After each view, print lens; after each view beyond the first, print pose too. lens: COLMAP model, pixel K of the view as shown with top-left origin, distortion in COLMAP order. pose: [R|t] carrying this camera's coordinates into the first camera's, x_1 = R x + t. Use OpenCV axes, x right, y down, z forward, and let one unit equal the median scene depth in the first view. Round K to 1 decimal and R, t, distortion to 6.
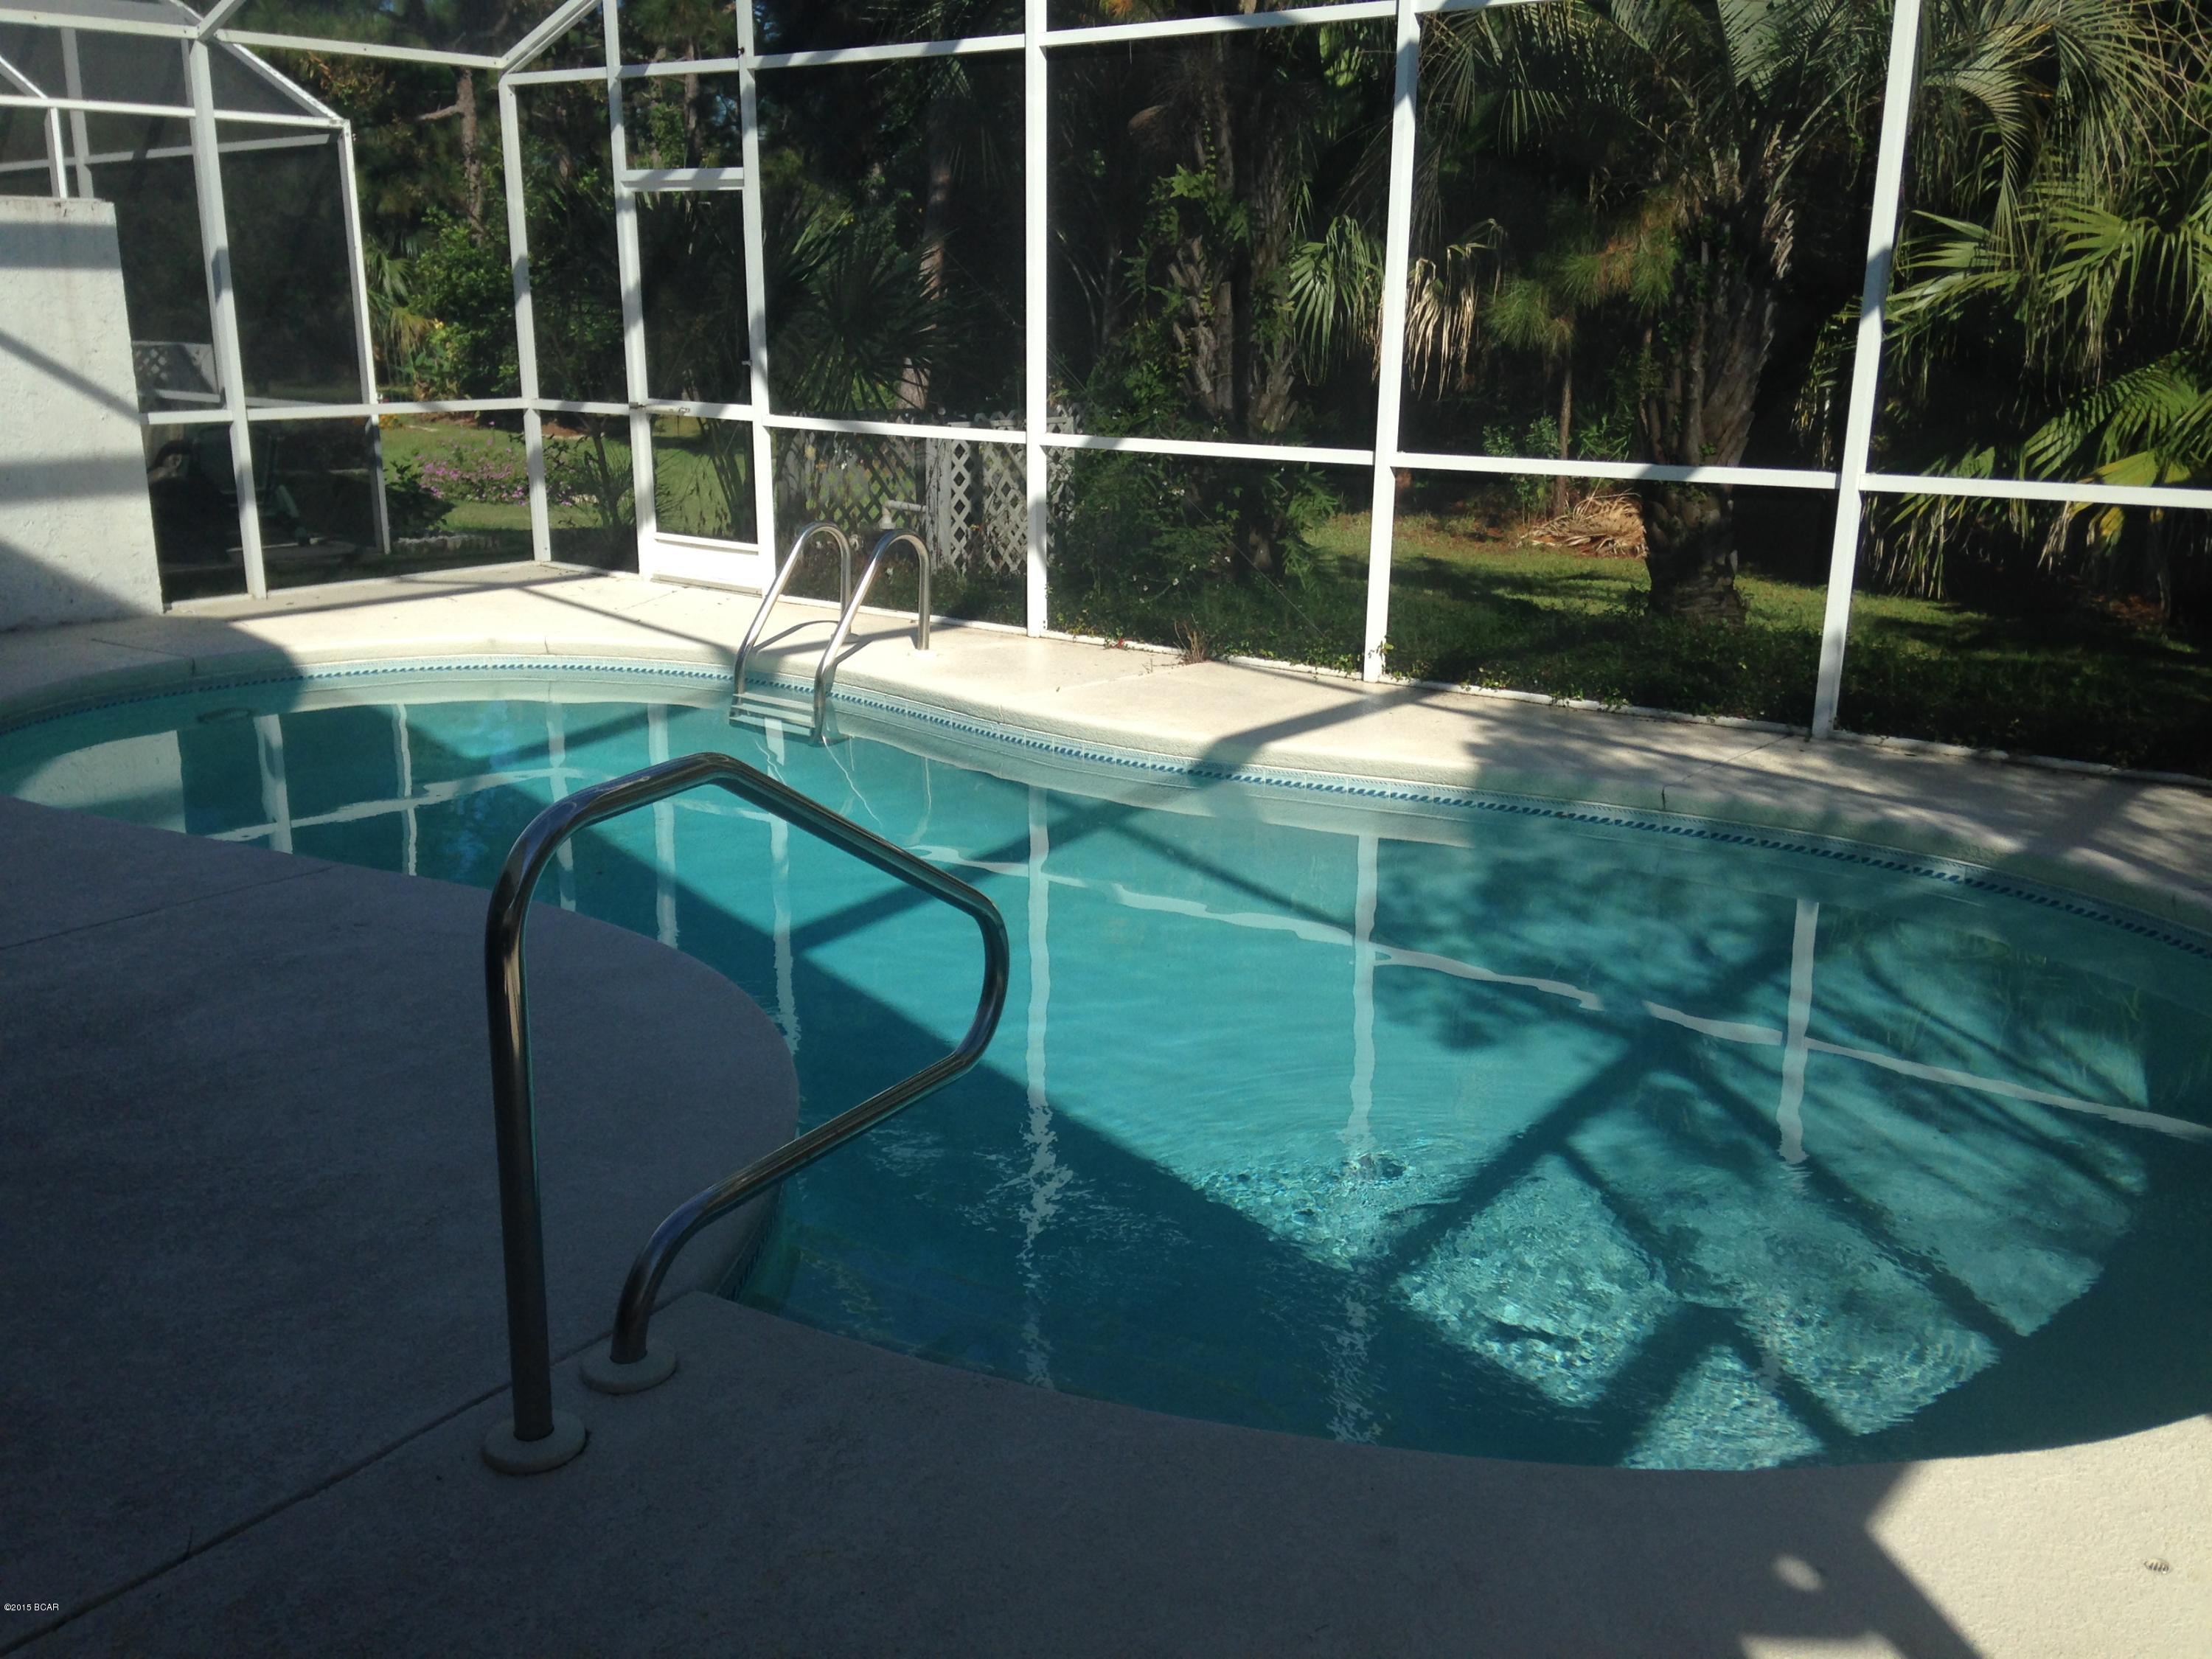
lens RADIAL K [[2090.1, 0, 1113.0], [0, 2090.1, 759.2], [0, 0, 1]] dist [0.236928, -0.469895]
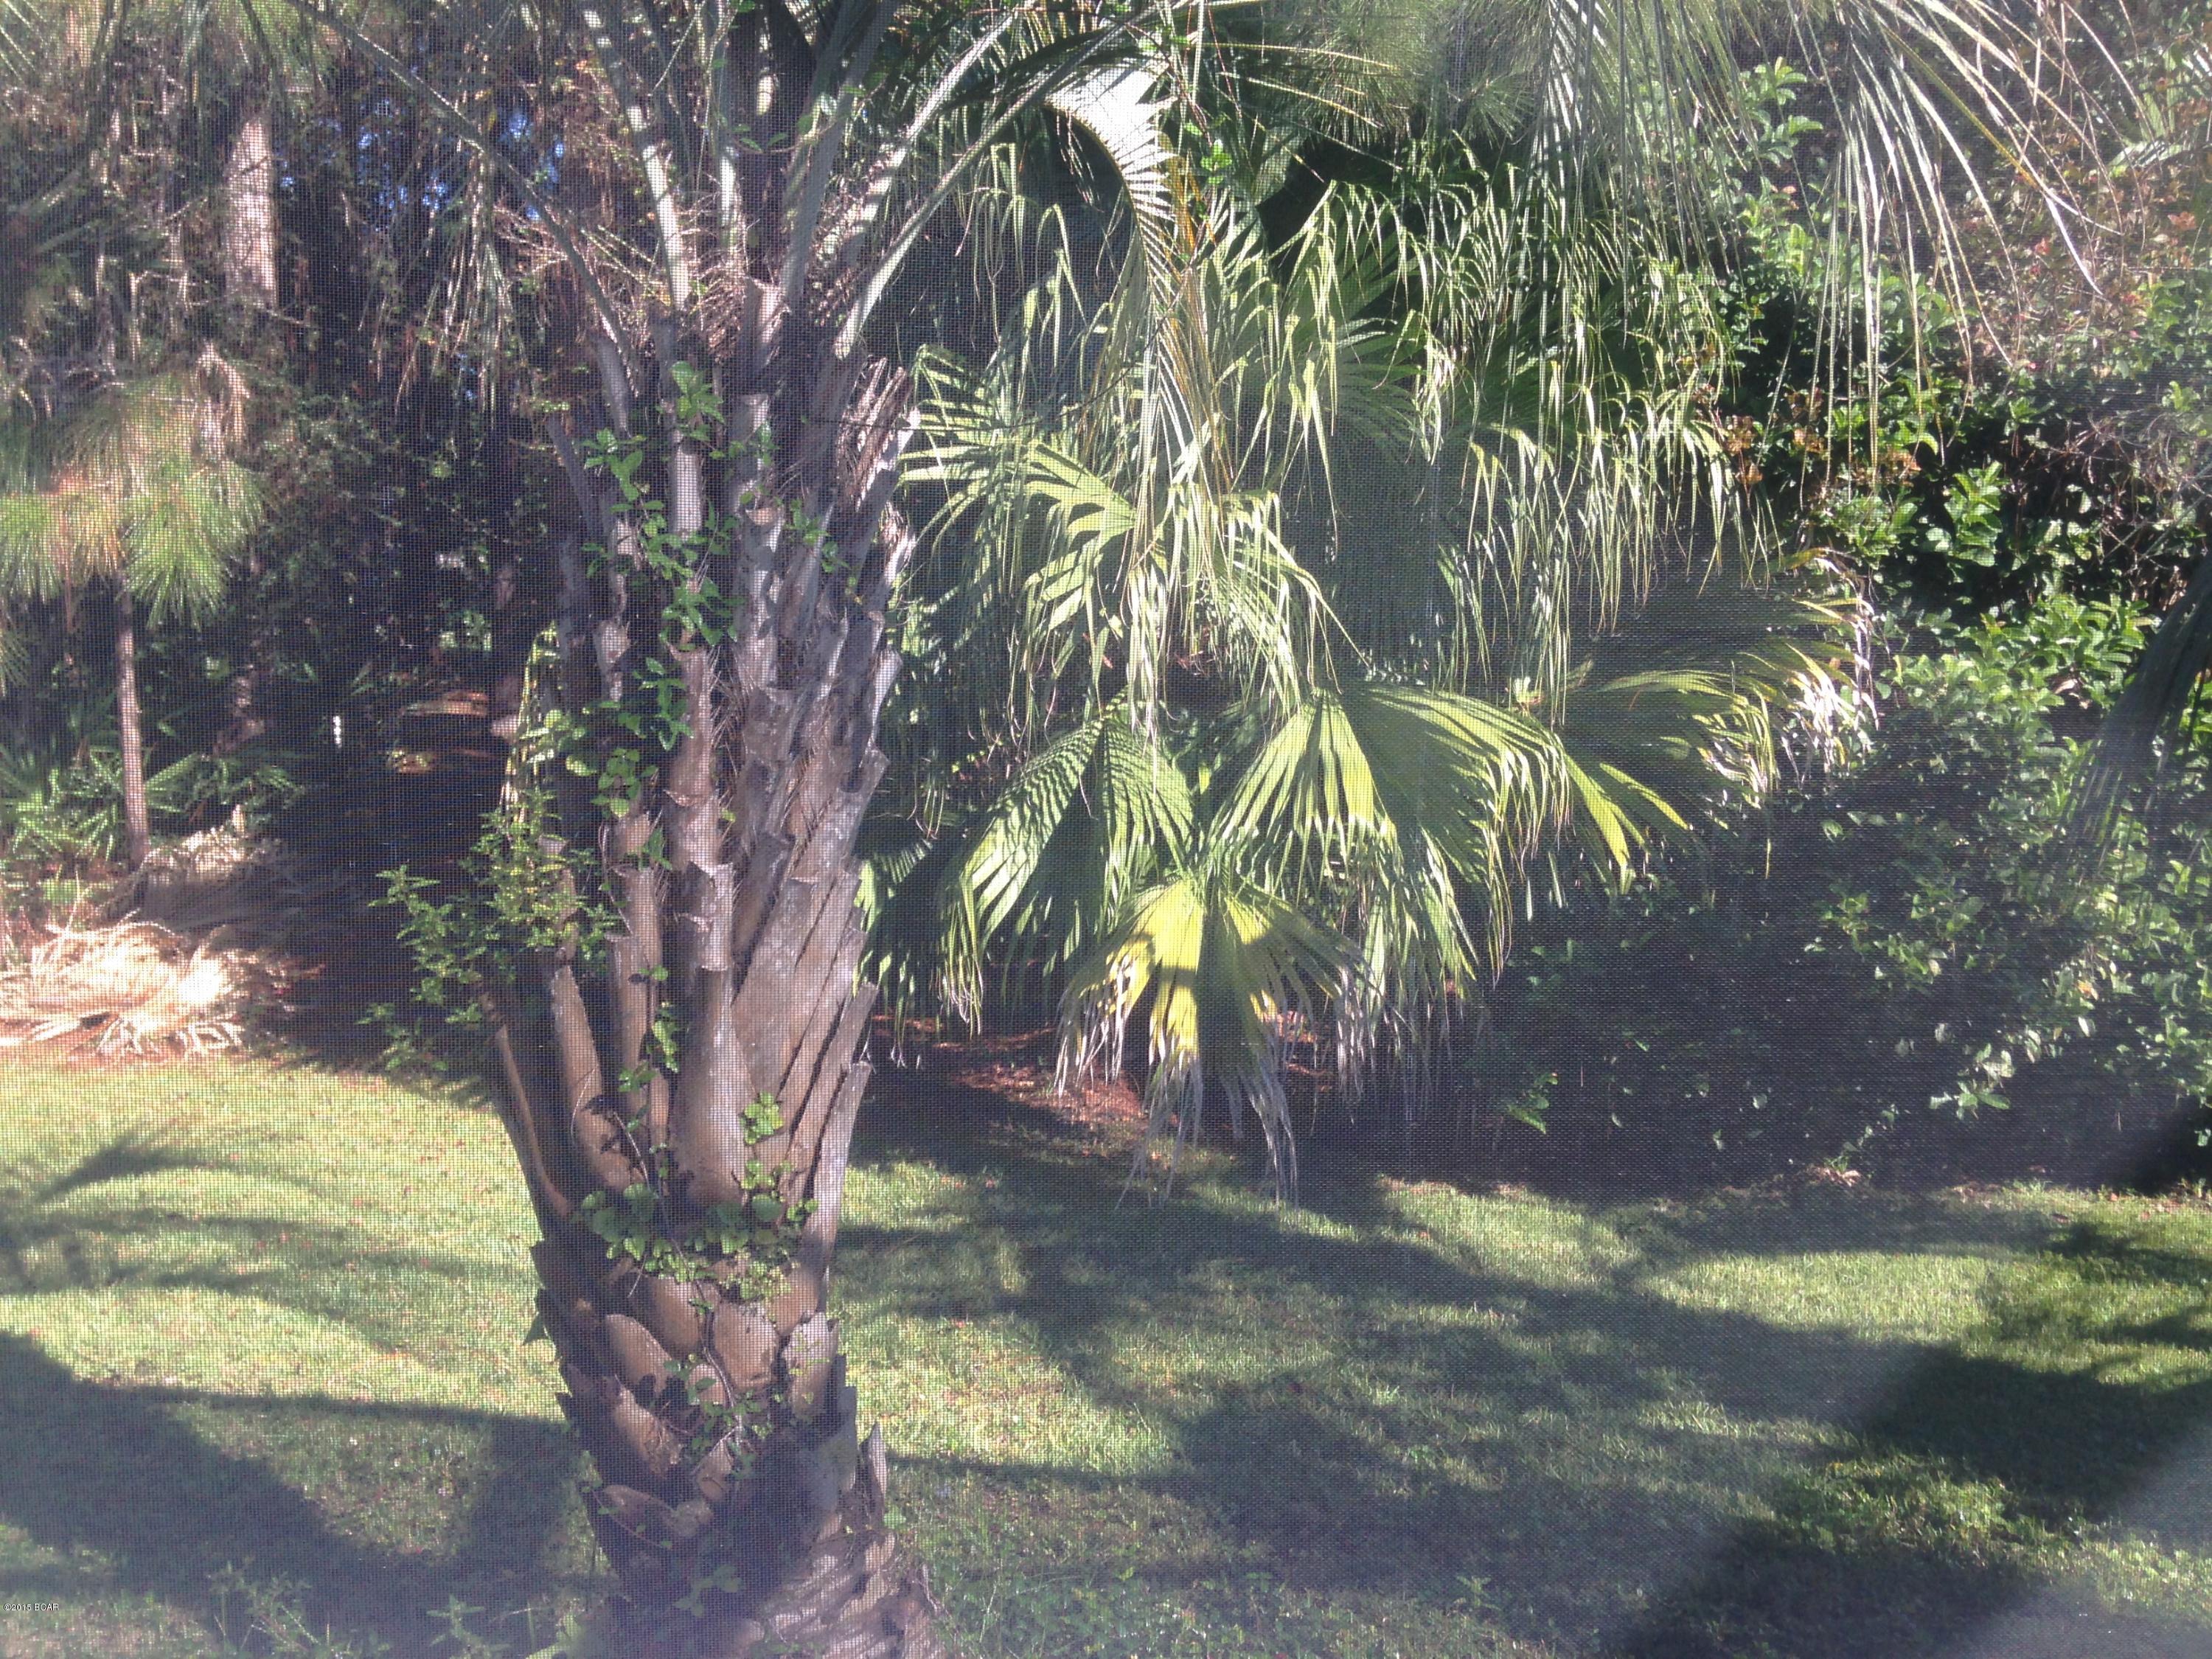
lens RADIAL K [[1945.2, 0, 1104.9], [0, 1945.2, 851.2], [0, 0, 1]] dist [0.076026, -0.000035]
pose [[0.726768, -0.076999, 0.682553, 0.120468], [0.124698, 0.991975, -0.020870, -0.163825], [-0.675469, 0.100281, 0.730538, 0.722454]]
